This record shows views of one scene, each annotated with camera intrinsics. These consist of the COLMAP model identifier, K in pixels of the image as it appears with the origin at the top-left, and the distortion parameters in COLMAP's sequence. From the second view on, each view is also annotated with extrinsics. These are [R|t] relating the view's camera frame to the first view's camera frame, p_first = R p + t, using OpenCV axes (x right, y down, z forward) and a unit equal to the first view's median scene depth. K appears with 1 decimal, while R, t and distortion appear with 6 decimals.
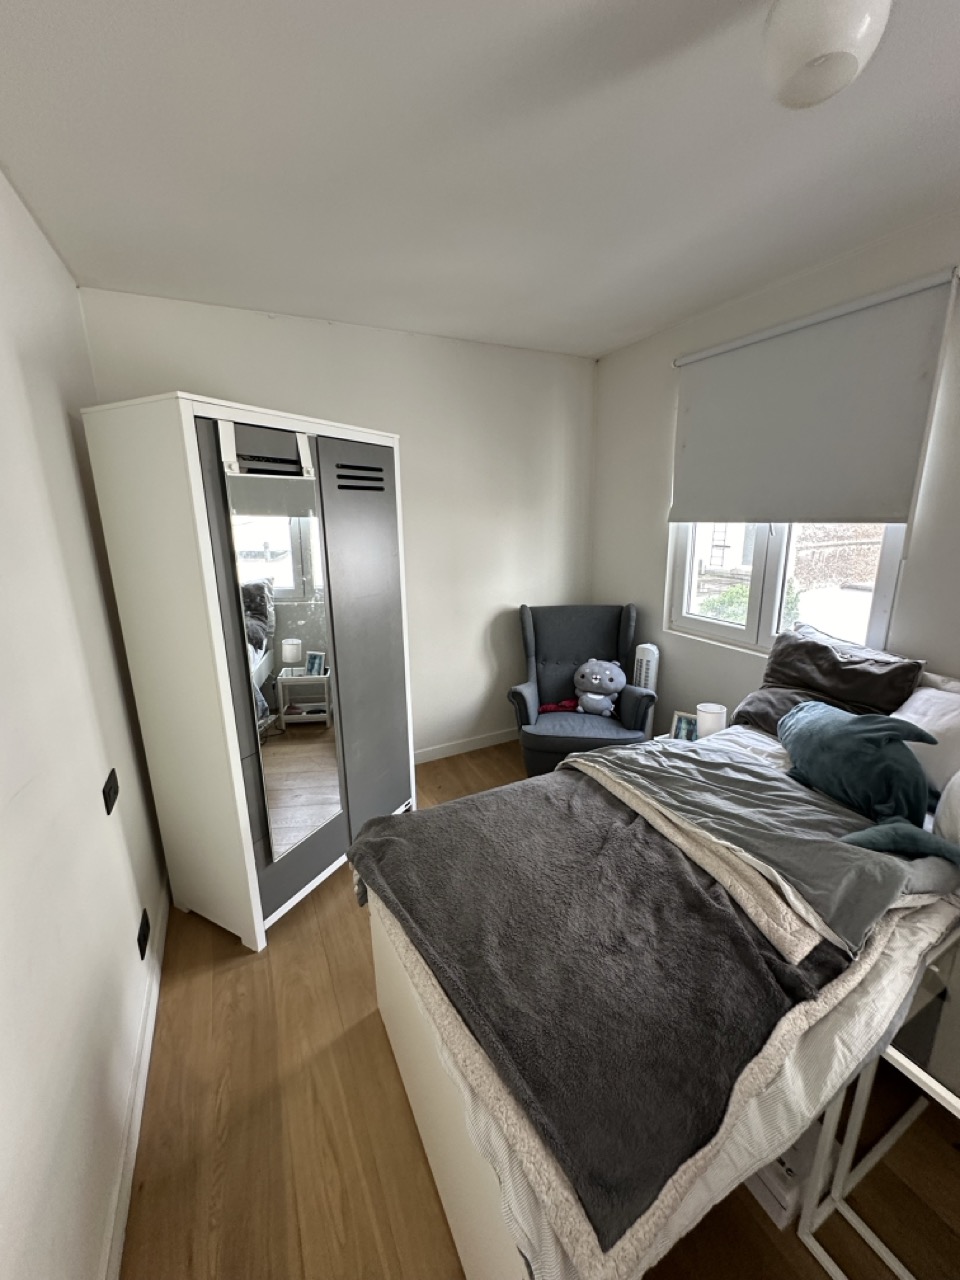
lens RADIAL K [[509.7, 0, 481.6], [0, 509.7, 639.2], [0, 0, 1]] dist [-0.003566, 0.000676]
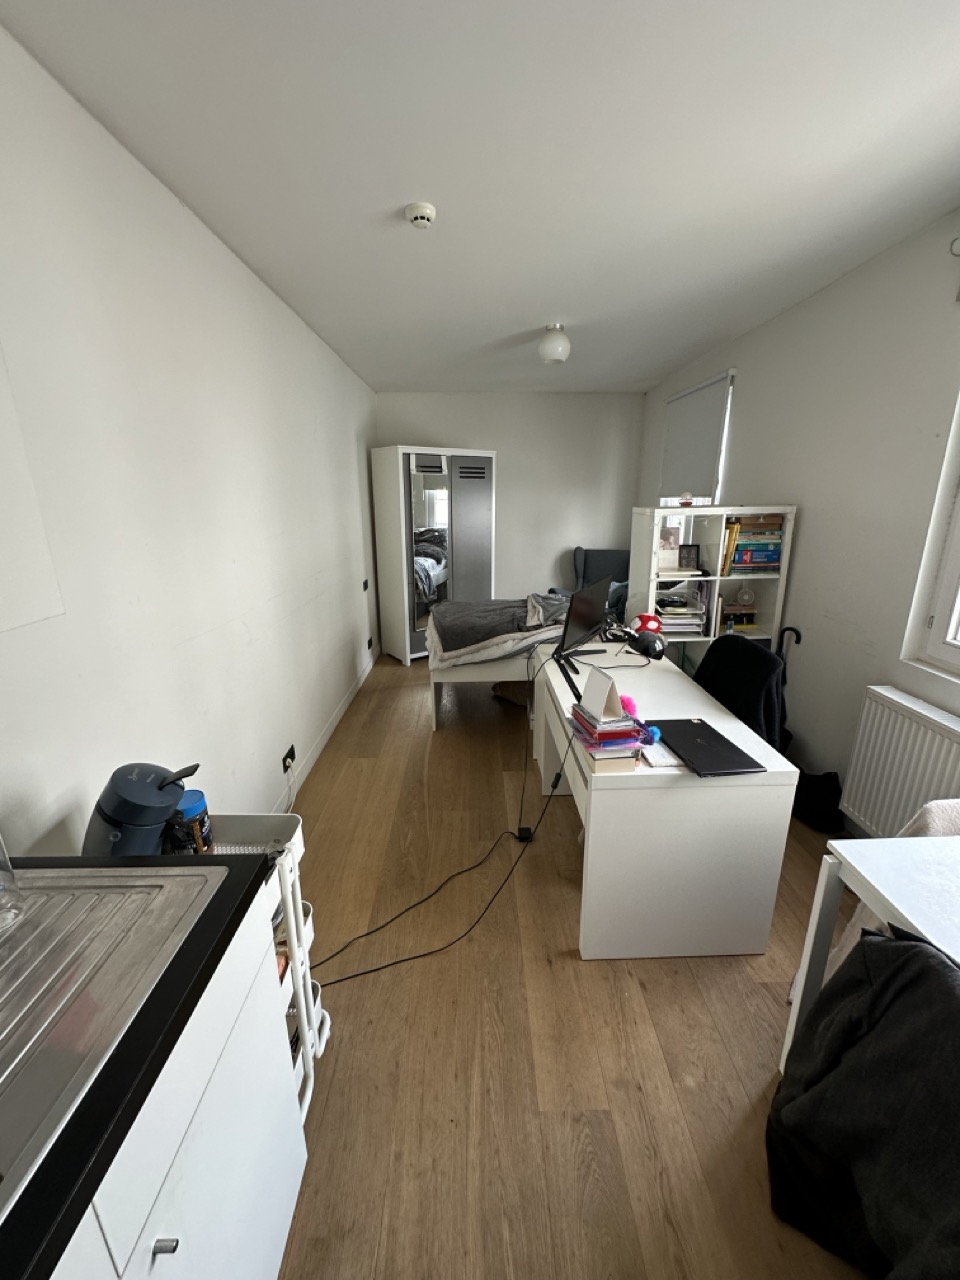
lens RADIAL K [[509.7, 0, 481.6], [0, 509.7, 639.2], [0, 0, 1]] dist [-0.003566, 0.000676]
pose [[0.899905, 0.132913, -0.415337, 0.941420], [-0.119197, 0.991122, 0.058909, 0.306578], [0.419479, -0.003506, 0.907758, -1.150004]]
